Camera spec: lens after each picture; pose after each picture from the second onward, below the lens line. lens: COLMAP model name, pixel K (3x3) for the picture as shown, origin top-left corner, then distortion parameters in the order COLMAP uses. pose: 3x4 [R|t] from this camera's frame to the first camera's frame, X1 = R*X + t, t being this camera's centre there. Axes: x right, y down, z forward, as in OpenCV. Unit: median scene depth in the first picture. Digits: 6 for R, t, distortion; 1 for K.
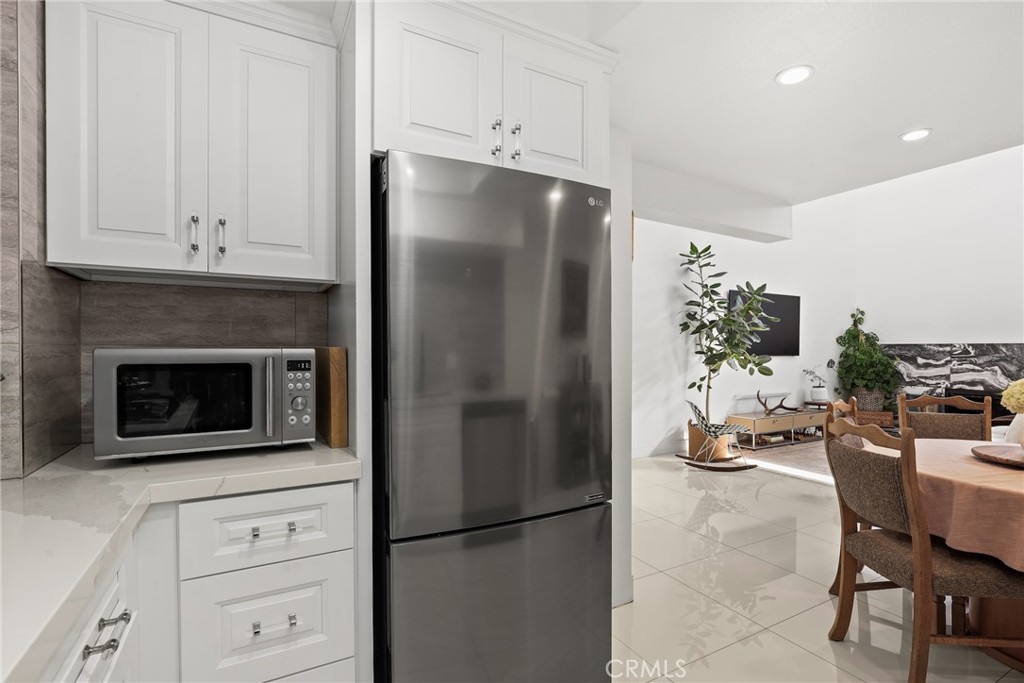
lens RADIAL K [[478.1, 0, 505.5], [0, 478.1, 353.7], [0, 0, 1]] dist [-0.025338, 0.007659]
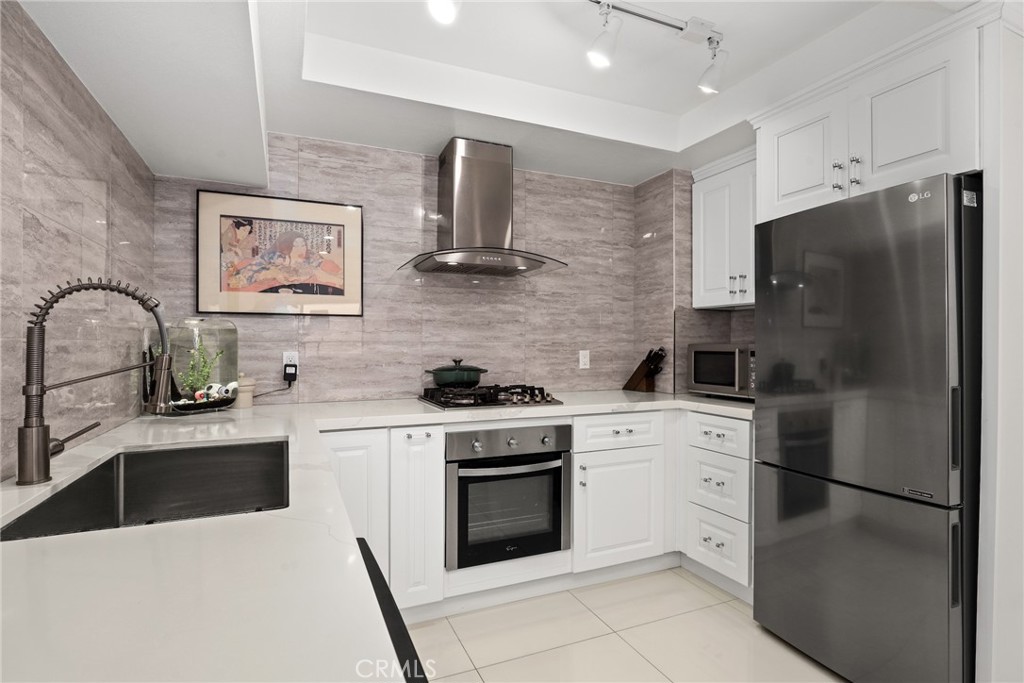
lens RADIAL K [[500.1, 0, 505.9], [0, 500.1, 342.6], [0, 0, 1]] dist [-0.001039, 0.001241]
pose [[-0.101328, -0.007753, -0.994823, 0.330697], [-0.008779, 0.999938, -0.006899, 0.001270], [0.994814, 0.008035, -0.101389, 0.065066]]
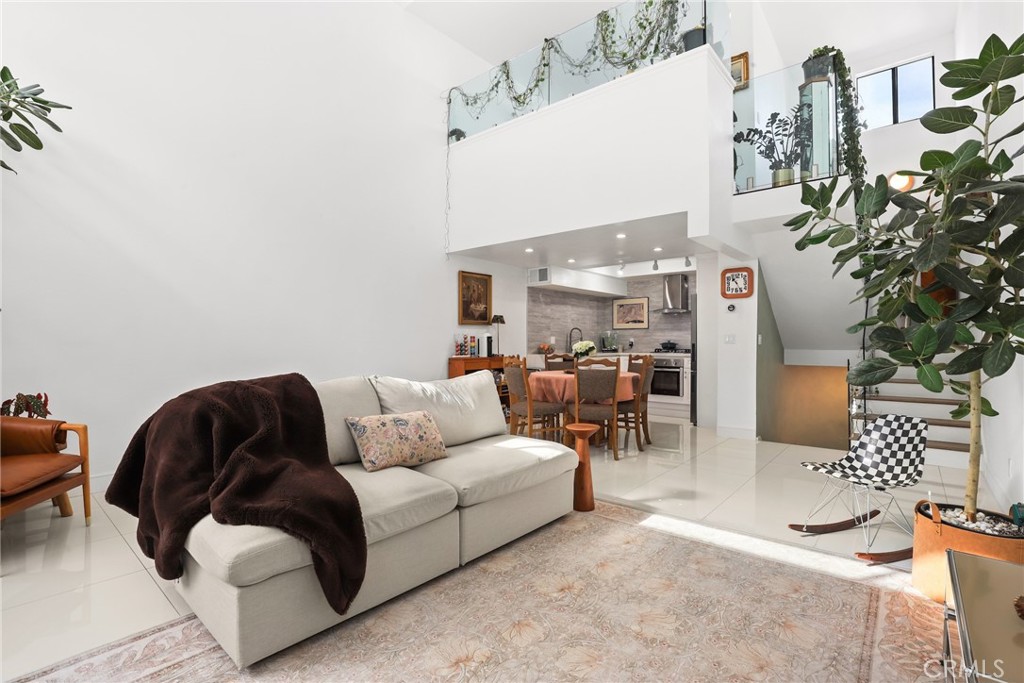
lens RADIAL K [[478.1, 0, 529.9], [0, 478.1, 339.9], [0, 0, 1]] dist [-0.025338, 0.007659]
pose [[-0.920307, -0.007193, -0.391130, 0.810141], [-0.007949, 0.999968, 0.000315, 0.013610], [0.391115, 0.003399, -0.920335, 1.088344]]
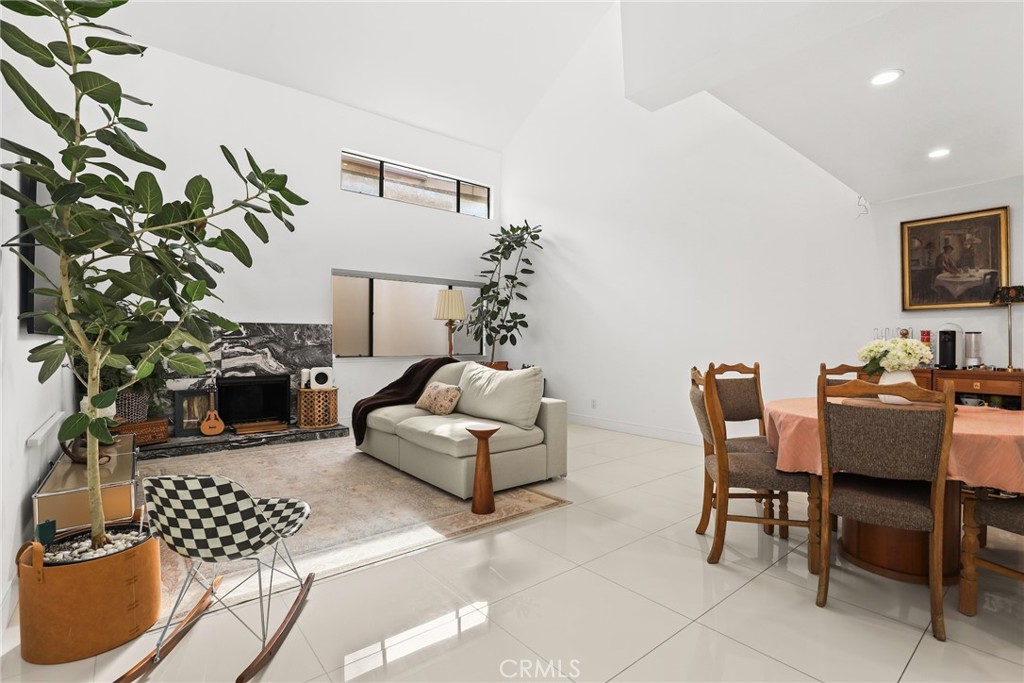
lens RADIAL K [[478.1, 0, 513.1], [0, 478.1, 346.1], [0, 0, 1]] dist [-0.025338, 0.007659]
pose [[-0.197478, -0.013264, 0.980218, 0.044178], [0.008776, 0.999844, 0.015298, 0.012602], [-0.980268, 0.011624, -0.197331, 0.701411]]
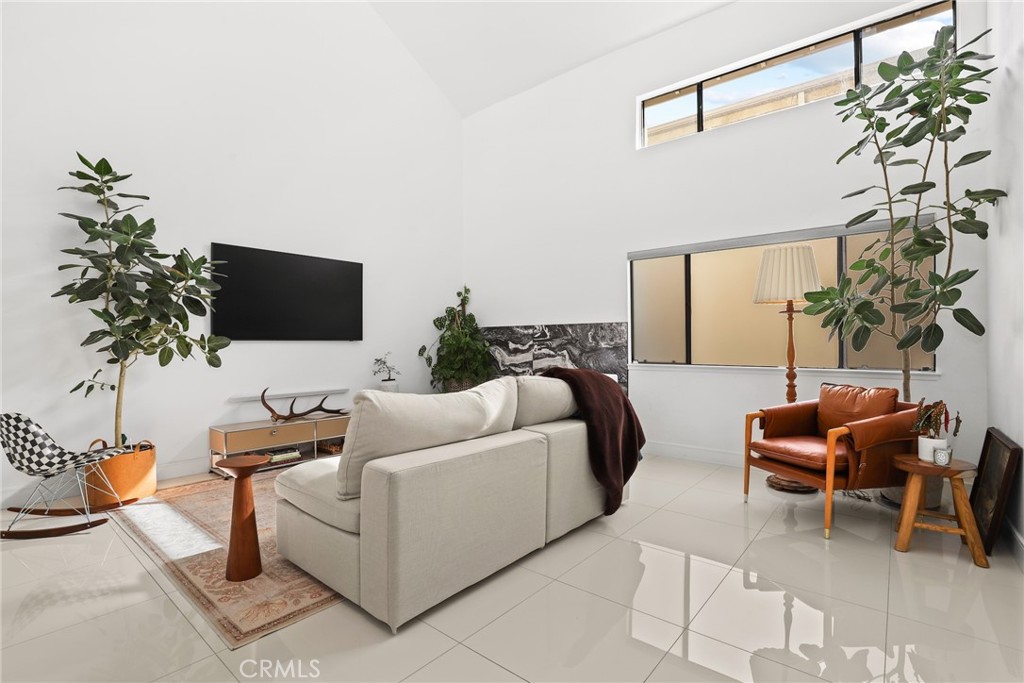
lens RADIAL K [[478.1, 0, 508.7], [0, 478.1, 341.8], [0, 0, 1]] dist [-0.025338, 0.007659]
pose [[0.929777, -0.006005, 0.368074, 0.610475], [0.011422, 0.999856, -0.012542, 0.020706], [-0.367945, 0.015865, 0.929712, 0.206071]]
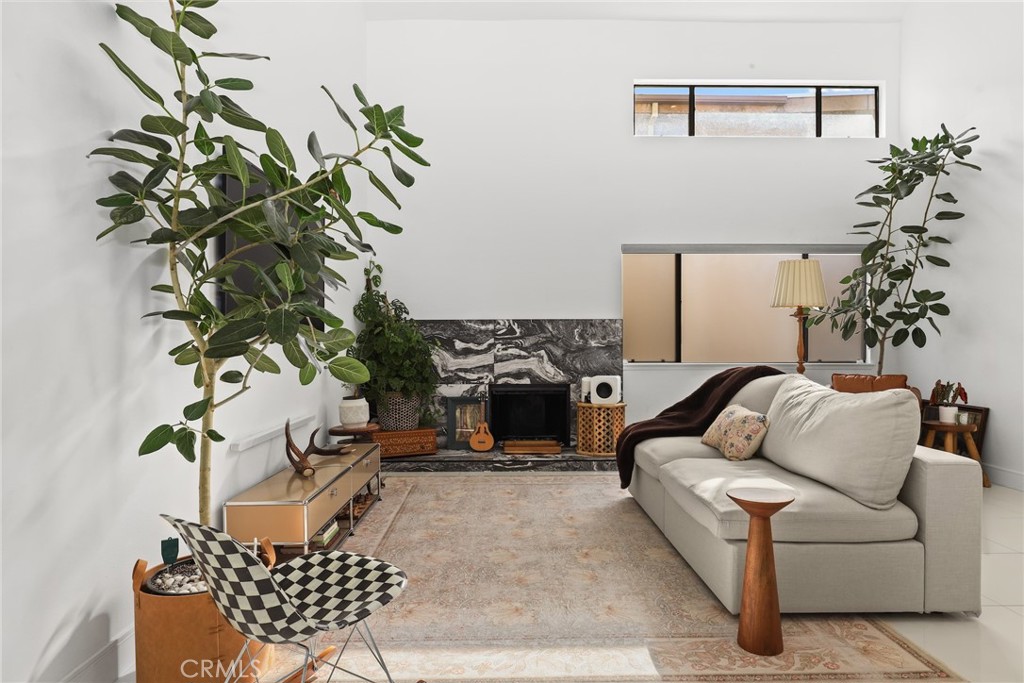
lens RADIAL K [[610.5, 0, 511.4], [0, 610.5, 343.4], [0, 0, 1]] dist [-0.005223, 0.001317]
pose [[0.451687, -0.007069, 0.892149, 0.161399], [0.014918, 0.999889, 0.000370, 0.014783], [-0.892052, 0.013141, 0.451742, 0.599409]]
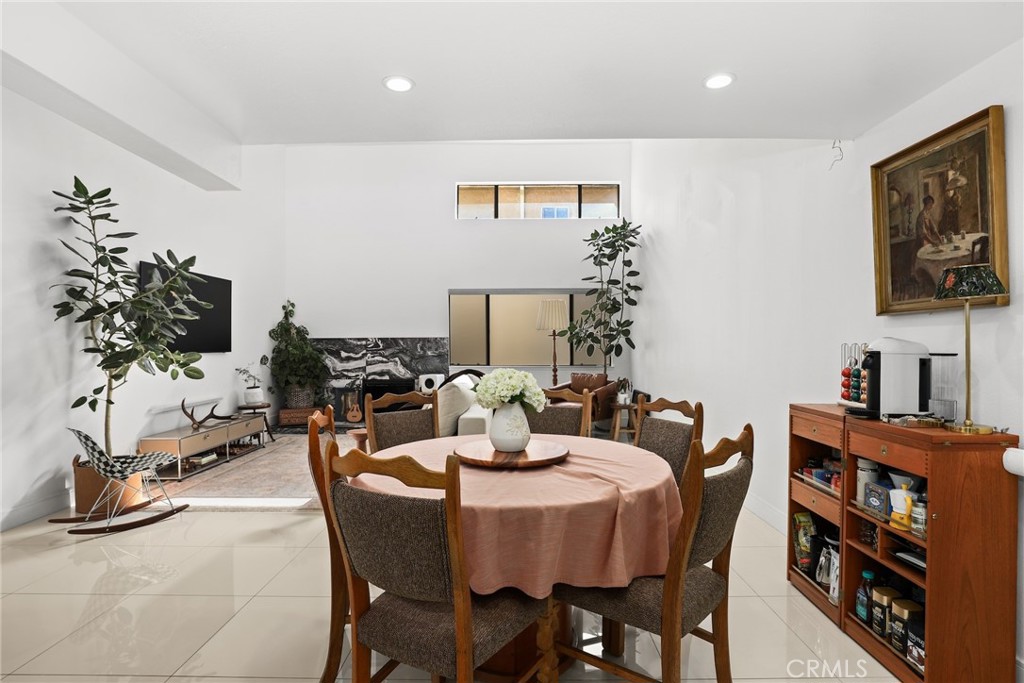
lens RADIAL K [[523.6, 0, 507.9], [0, 523.6, 341.8], [0, 0, 1]] dist [-0.026168, 0.003310]
pose [[0.482880, -0.003807, 0.875678, 0.057885], [0.017243, 0.999838, -0.005162, -0.000516], [-0.875517, 0.017592, 0.482867, 0.143460]]
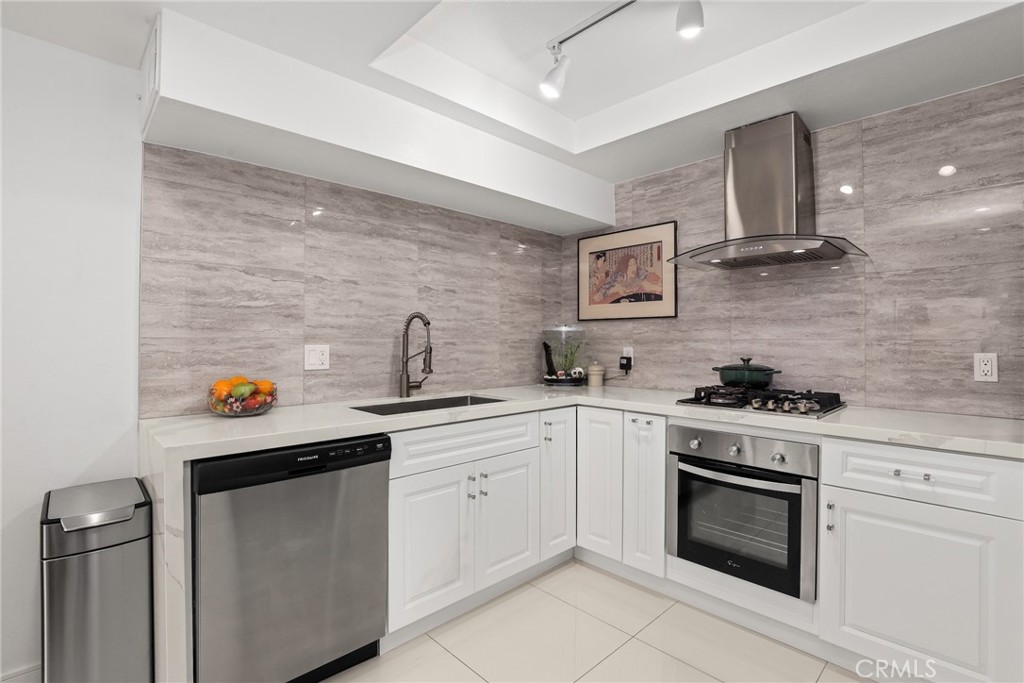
lens RADIAL K [[478.1, 0, 514.6], [0, 478.1, 331.7], [0, 0, 1]] dist [-0.025338, 0.007659]
pose [[-0.963557, -0.012145, -0.267228, 0.192087], [-0.009697, 0.999898, -0.010477, -0.002504], [0.267328, -0.007503, -0.963576, 0.305533]]
